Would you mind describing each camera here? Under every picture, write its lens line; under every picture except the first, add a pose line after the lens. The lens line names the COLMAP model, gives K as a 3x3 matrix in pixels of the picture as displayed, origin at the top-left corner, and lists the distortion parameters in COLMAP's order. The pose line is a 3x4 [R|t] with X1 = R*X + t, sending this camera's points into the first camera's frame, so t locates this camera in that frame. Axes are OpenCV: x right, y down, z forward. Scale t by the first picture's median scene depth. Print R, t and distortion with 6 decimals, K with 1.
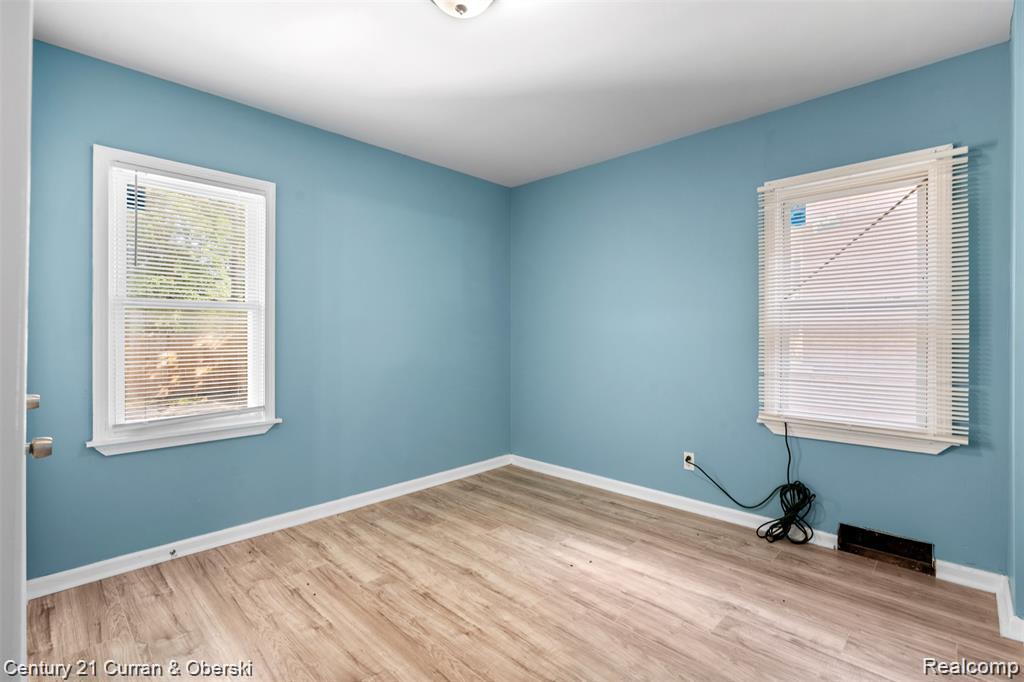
lens RADIAL K [[464.5, 0, 514.5], [0, 464.5, 337.6], [0, 0, 1]] dist [-0.003328, 0.001138]
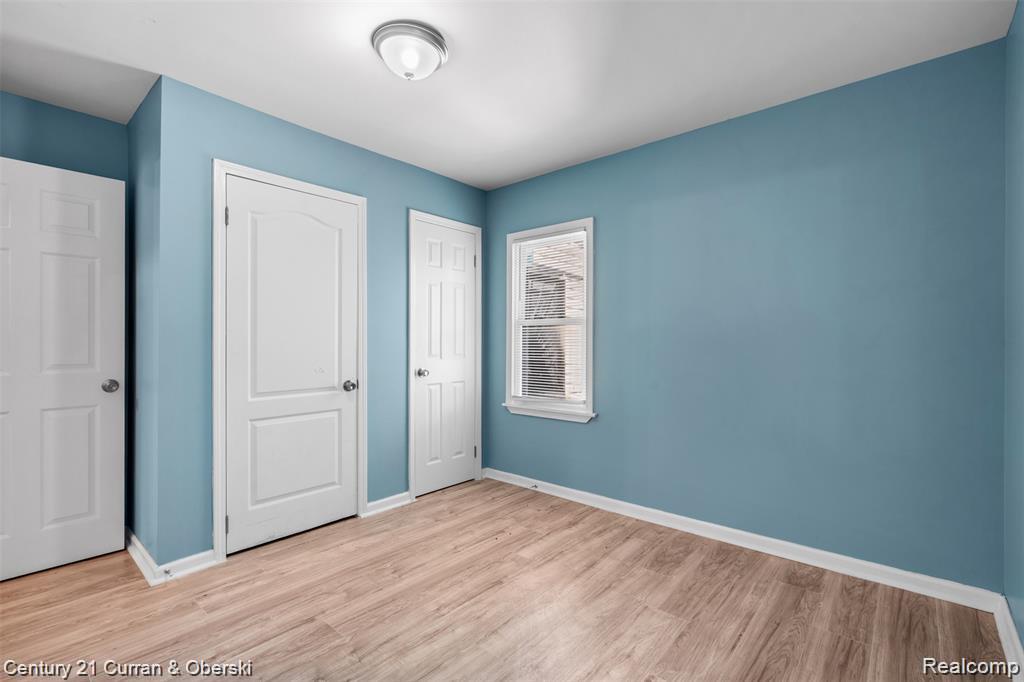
lens RADIAL K [[464.5, 0, 514.3], [0, 464.5, 341.7], [0, 0, 1]] dist [-0.003328, 0.001138]
pose [[0.049131, -0.001449, -0.998791, 0.703956], [-0.003207, 0.999994, -0.001609, -0.006351], [0.998787, 0.003282, 0.049126, 0.770027]]
